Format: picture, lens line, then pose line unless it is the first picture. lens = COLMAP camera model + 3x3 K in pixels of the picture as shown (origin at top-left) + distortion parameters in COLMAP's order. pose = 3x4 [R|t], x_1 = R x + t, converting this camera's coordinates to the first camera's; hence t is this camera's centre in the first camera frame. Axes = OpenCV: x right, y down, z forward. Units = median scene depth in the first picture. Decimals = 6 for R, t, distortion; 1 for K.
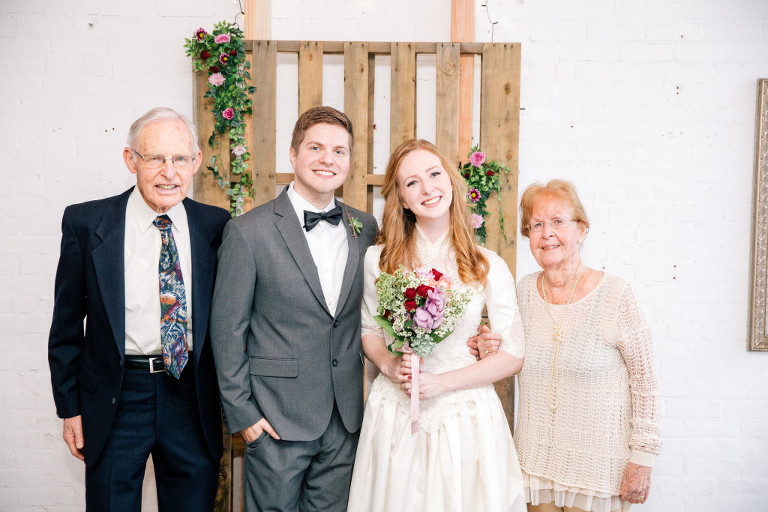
lens RADIAL K [[1098.8, 0, 384.0], [0, 1098.8, 256.0], [0, 0, 1]] dist [0.097983, 0.002317]
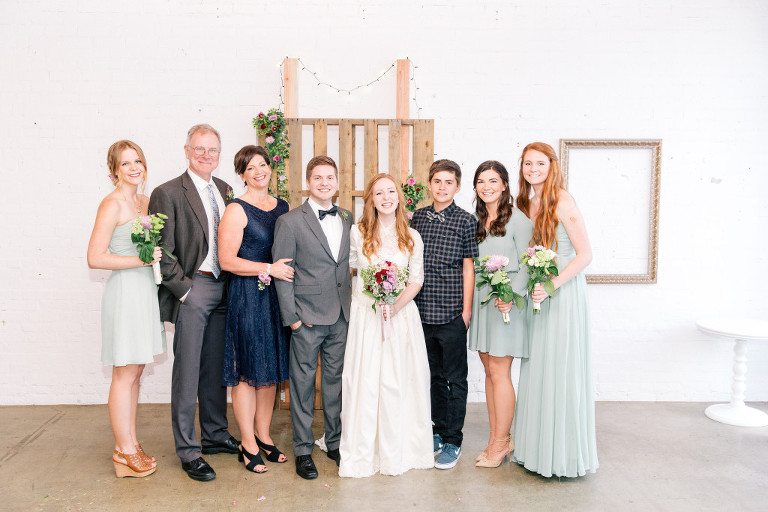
lens RADIAL K [[798.4, 0, 384.0], [0, 798.4, 256.0], [0, 0, 1]] dist [0.014634, -0.004373]
pose [[0.999460, -0.009445, 0.031483, -0.004623], [0.009450, 0.999955, 0.000006, 0.035915], [-0.031482, 0.000292, 0.999504, -0.338801]]
